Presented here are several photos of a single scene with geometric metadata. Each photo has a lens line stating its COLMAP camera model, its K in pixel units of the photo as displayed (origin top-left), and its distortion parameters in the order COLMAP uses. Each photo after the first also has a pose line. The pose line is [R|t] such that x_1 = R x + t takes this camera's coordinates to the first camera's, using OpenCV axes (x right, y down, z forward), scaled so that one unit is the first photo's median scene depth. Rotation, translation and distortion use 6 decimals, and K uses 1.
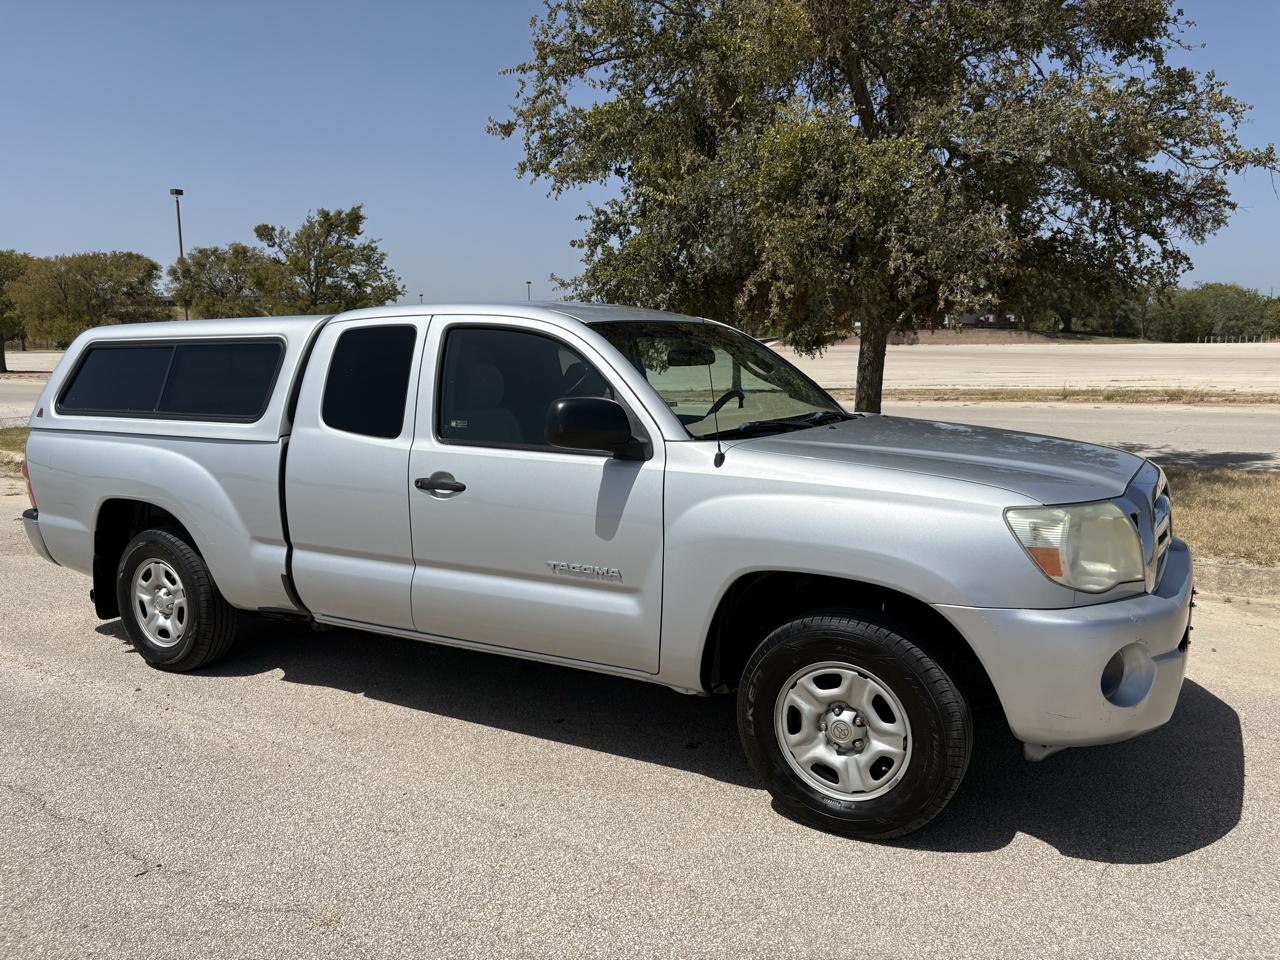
lens RADIAL K [[982.1, 0, 633.0], [0, 982.1, 491.4], [0, 0, 1]] dist [0.011855, -0.012495]
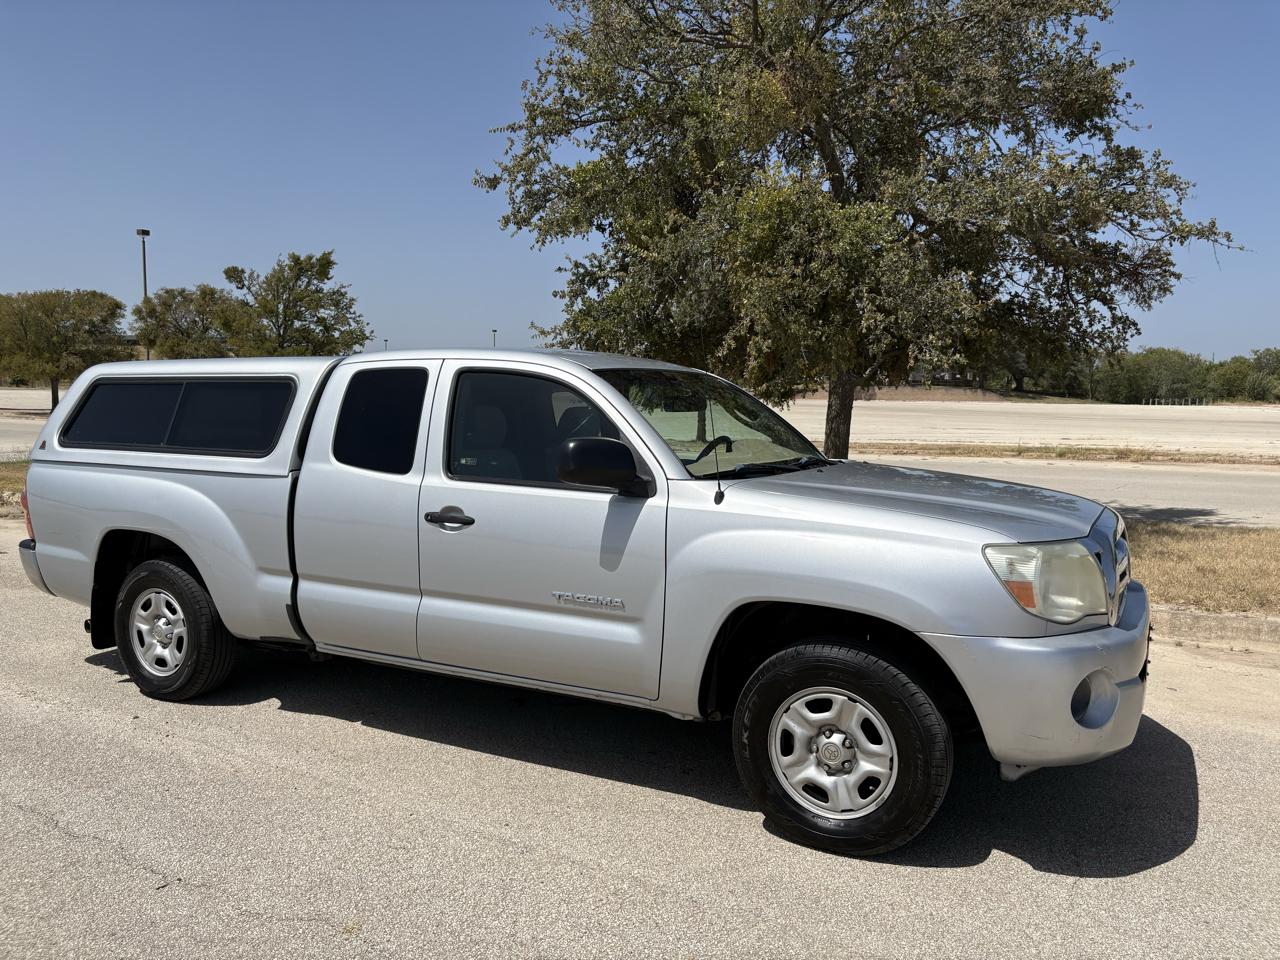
lens RADIAL K [[982.1, 0, 635.1], [0, 982.1, 485.7], [0, 0, 1]] dist [0.011855, -0.012495]
pose [[0.998968, 0.018213, 0.041601, -0.036920], [-0.015859, 0.998292, -0.056228, 0.012334], [-0.042554, 0.055510, 0.997551, -0.053199]]
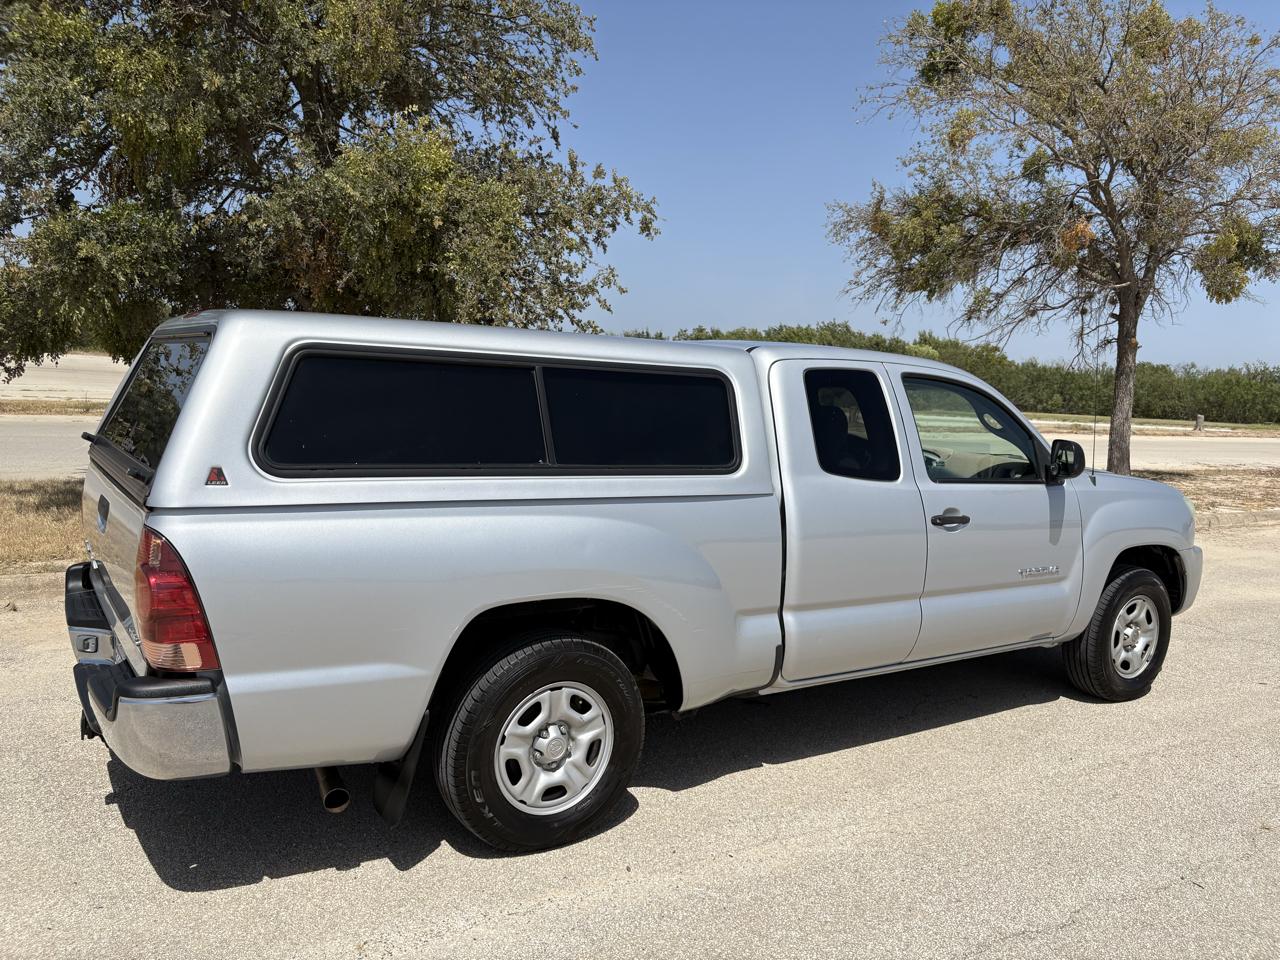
lens RADIAL K [[986.9, 0, 649.0], [0, 986.9, 480.9], [0, 0, 1]] dist [0.014281, -0.027021]
pose [[0.421611, -0.054856, 0.905116, -1.187830], [0.071814, 0.997053, 0.026976, -0.092567], [-0.903929, 0.053627, 0.424308, 0.729238]]
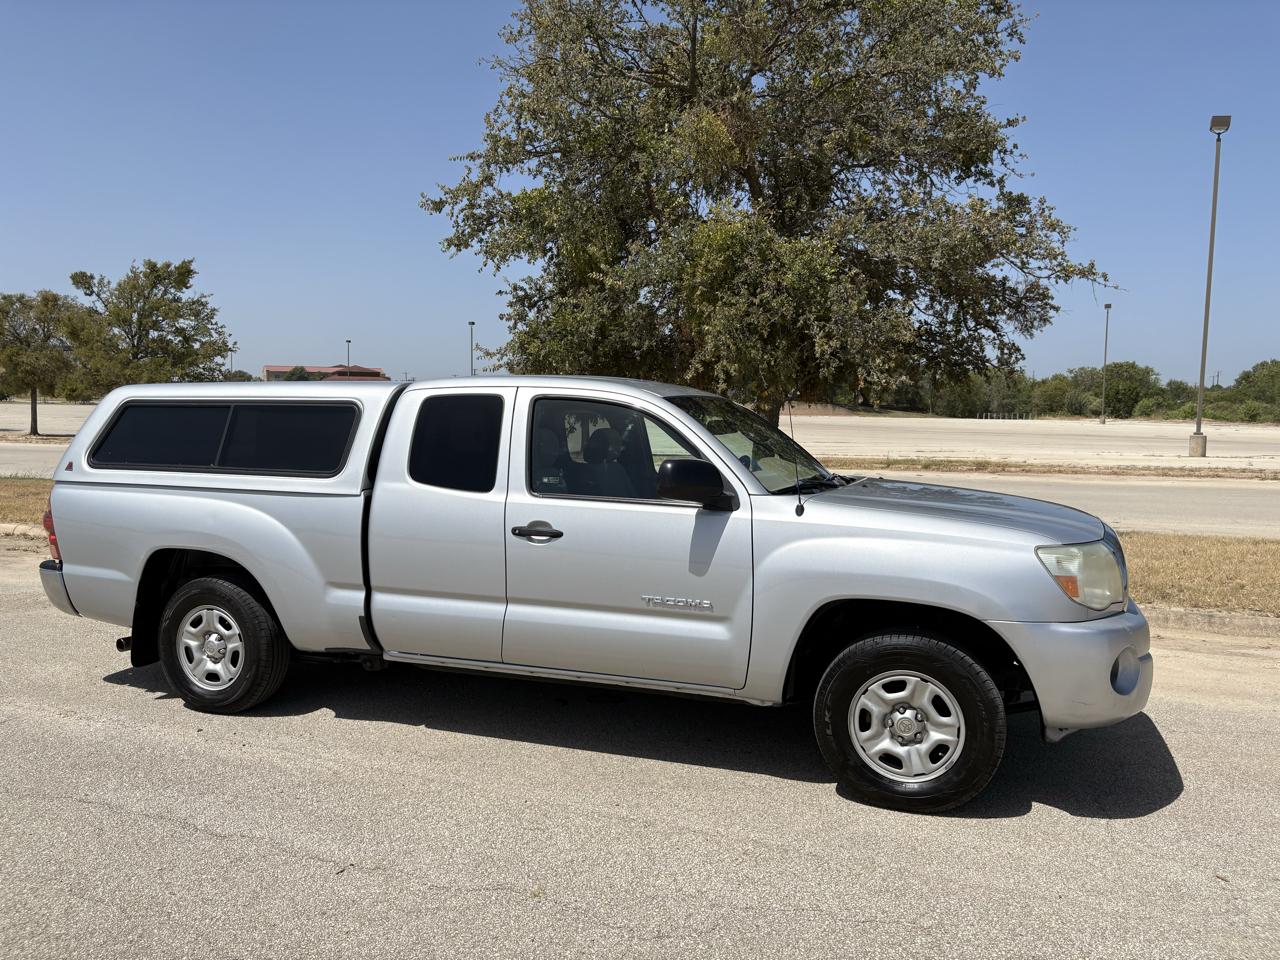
lens RADIAL K [[982.1, 0, 628.2], [0, 982.1, 485.5], [0, 0, 1]] dist [0.011855, -0.012495]
pose [[0.983589, 0.010690, 0.180107, -0.263270], [0.002131, 0.997485, -0.070841, 0.017688], [-0.180412, 0.070062, 0.981093, -0.138149]]
